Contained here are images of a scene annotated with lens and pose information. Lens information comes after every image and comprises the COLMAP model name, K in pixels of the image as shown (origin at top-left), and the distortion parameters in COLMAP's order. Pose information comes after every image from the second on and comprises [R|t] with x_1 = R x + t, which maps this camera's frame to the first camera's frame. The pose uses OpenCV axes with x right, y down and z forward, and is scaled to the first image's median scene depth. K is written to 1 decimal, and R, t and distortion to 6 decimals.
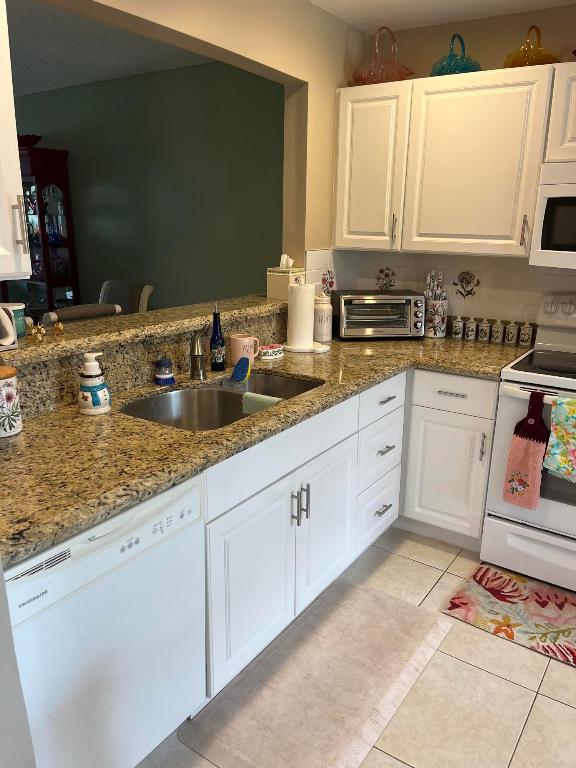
lens RADIAL K [[584.1, 0, 291.7], [0, 584.1, 386.4], [0, 0, 1]] dist [0.096633, -0.124693]
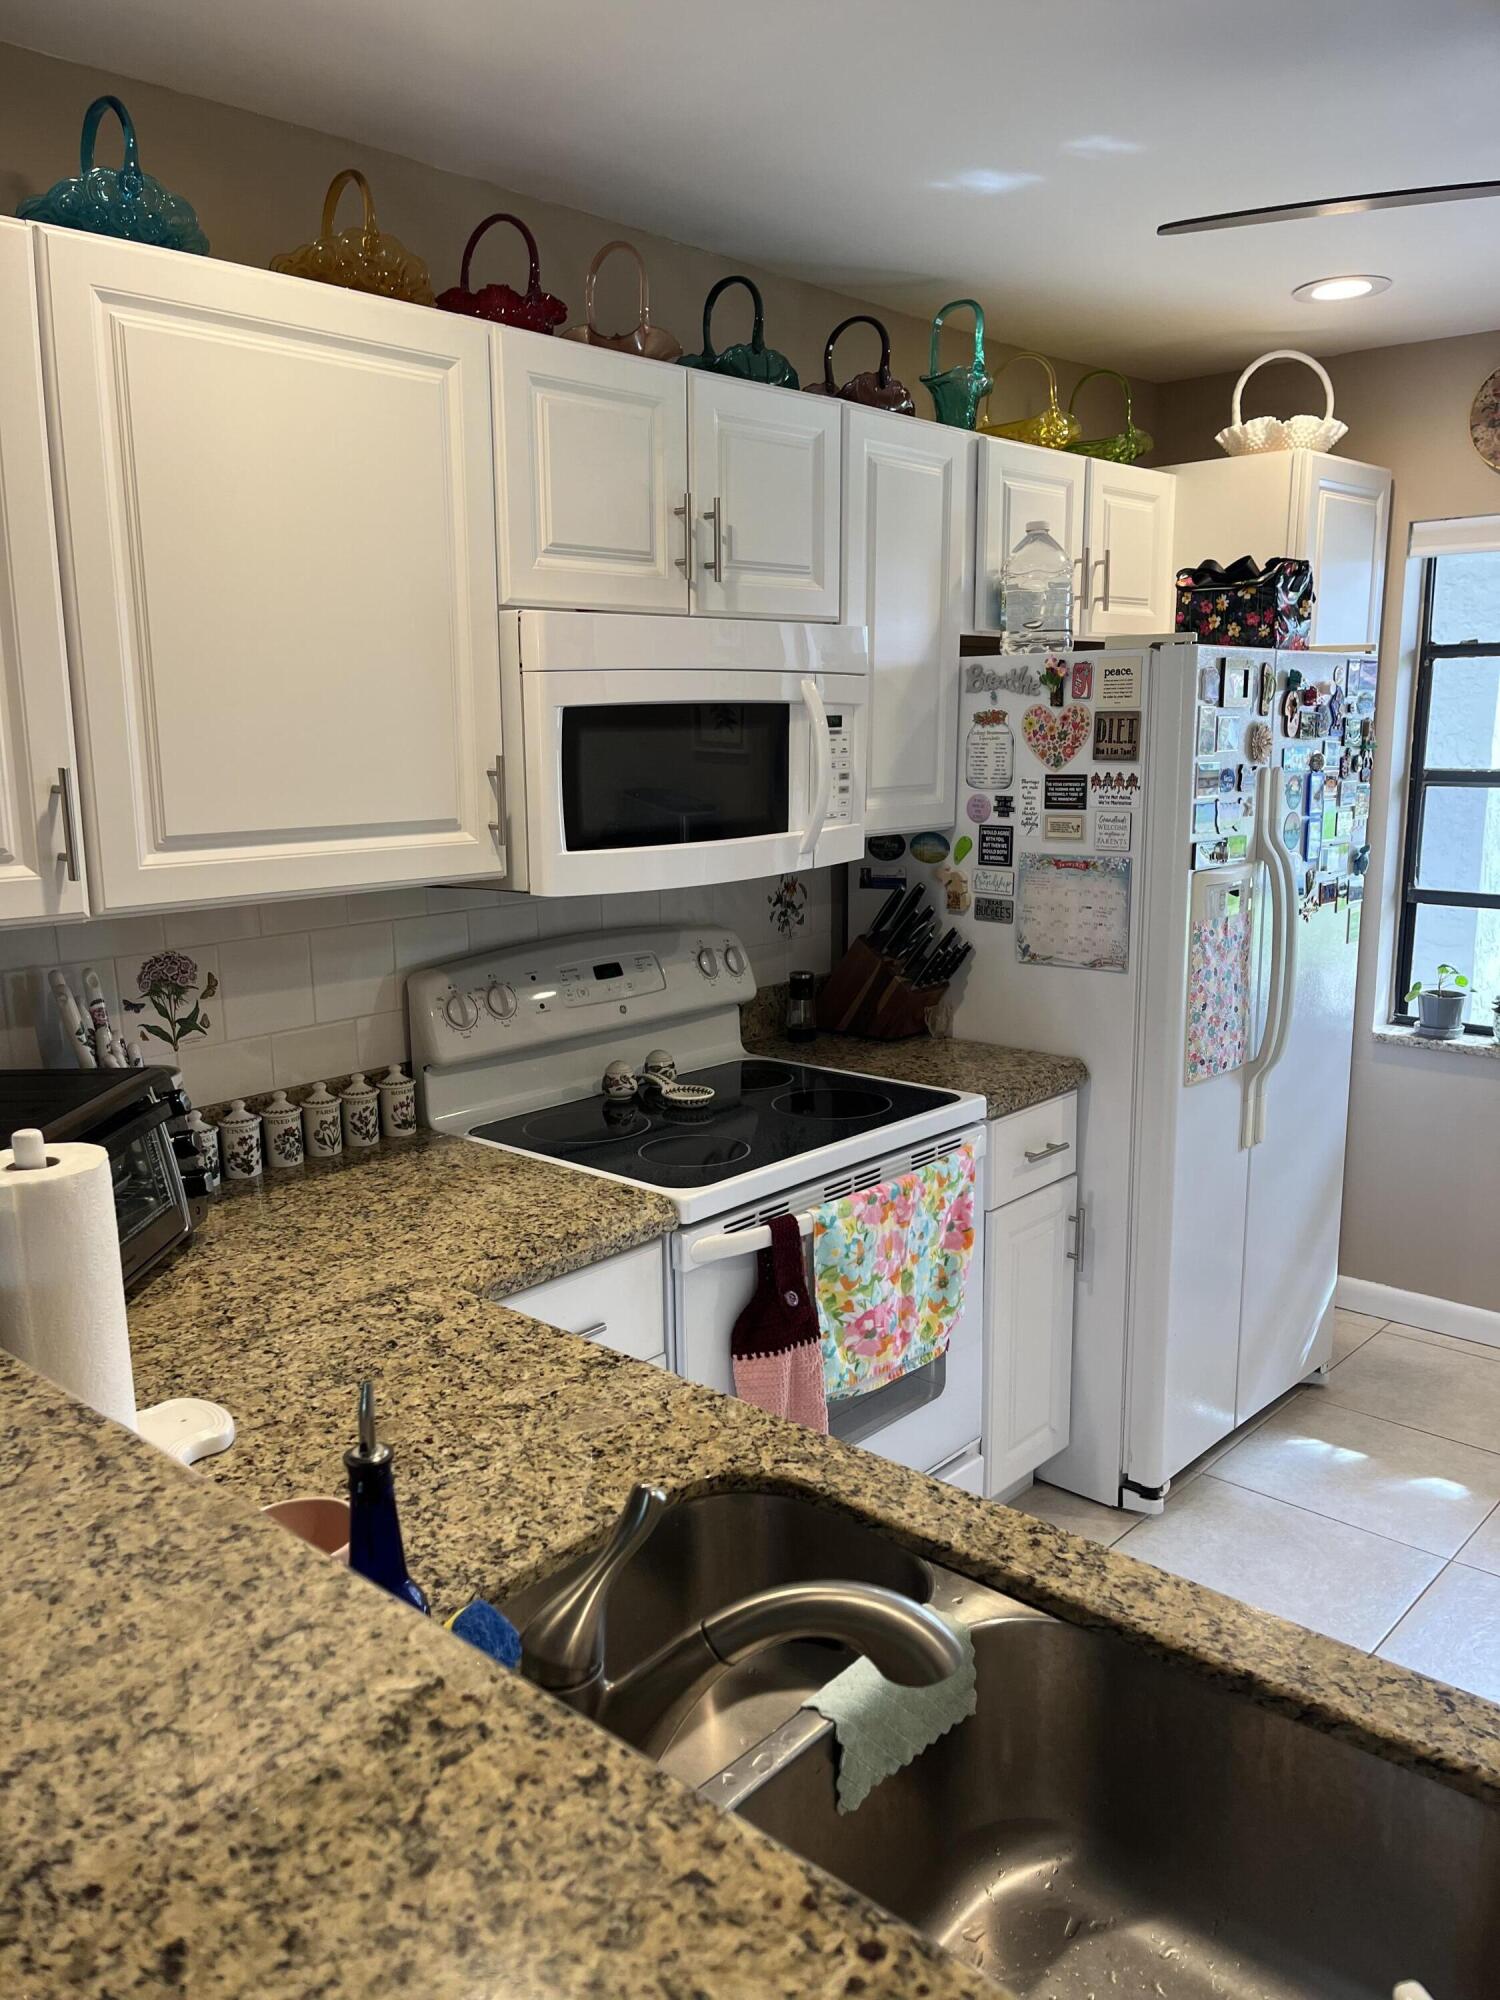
lens RADIAL K [[1521.1, 0, 759.6], [0, 1521.1, 1006.2], [0, 0, 1]] dist [0.096633, -0.124693]
pose [[0.133763, -0.208592, 0.968812, -0.479368], [0.285617, 0.944231, 0.163864, -0.272757], [-0.948963, 0.254790, 0.185881, 0.788561]]
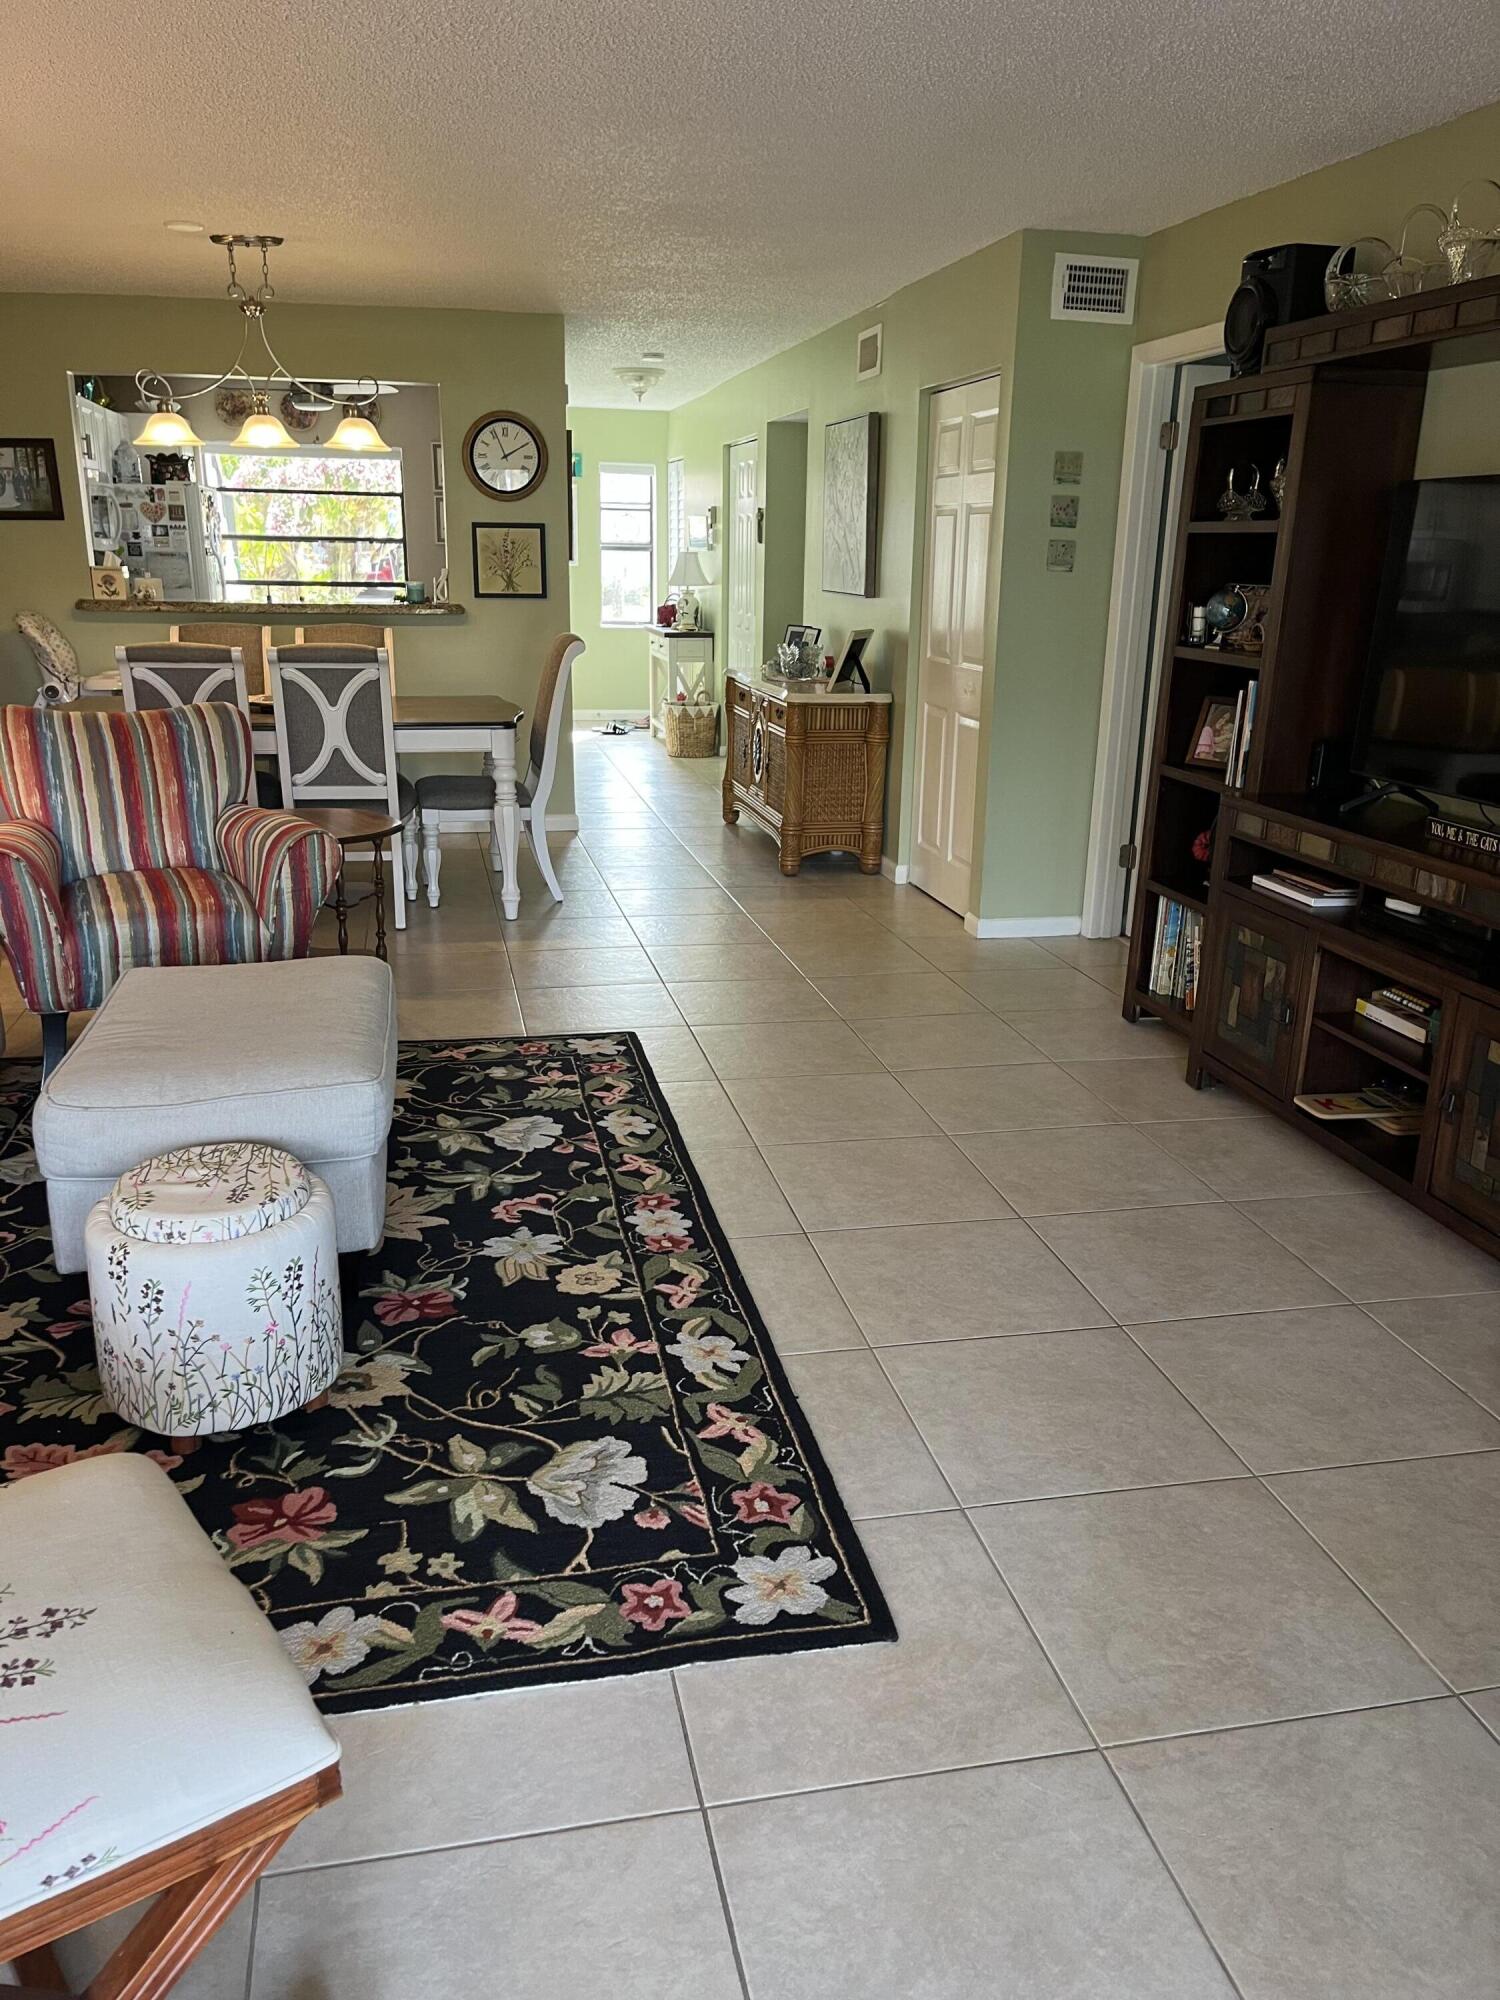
lens RADIAL K [[1521.1, 0, 759.6], [0, 1521.1, 1006.2], [0, 0, 1]] dist [0.096633, -0.124693]
pose [[-0.723346, -0.226949, 0.652123, -3.135148], [0.161480, 0.862650, 0.479332, -0.754971], [-0.671338, 0.452028, -0.587347, 2.560224]]
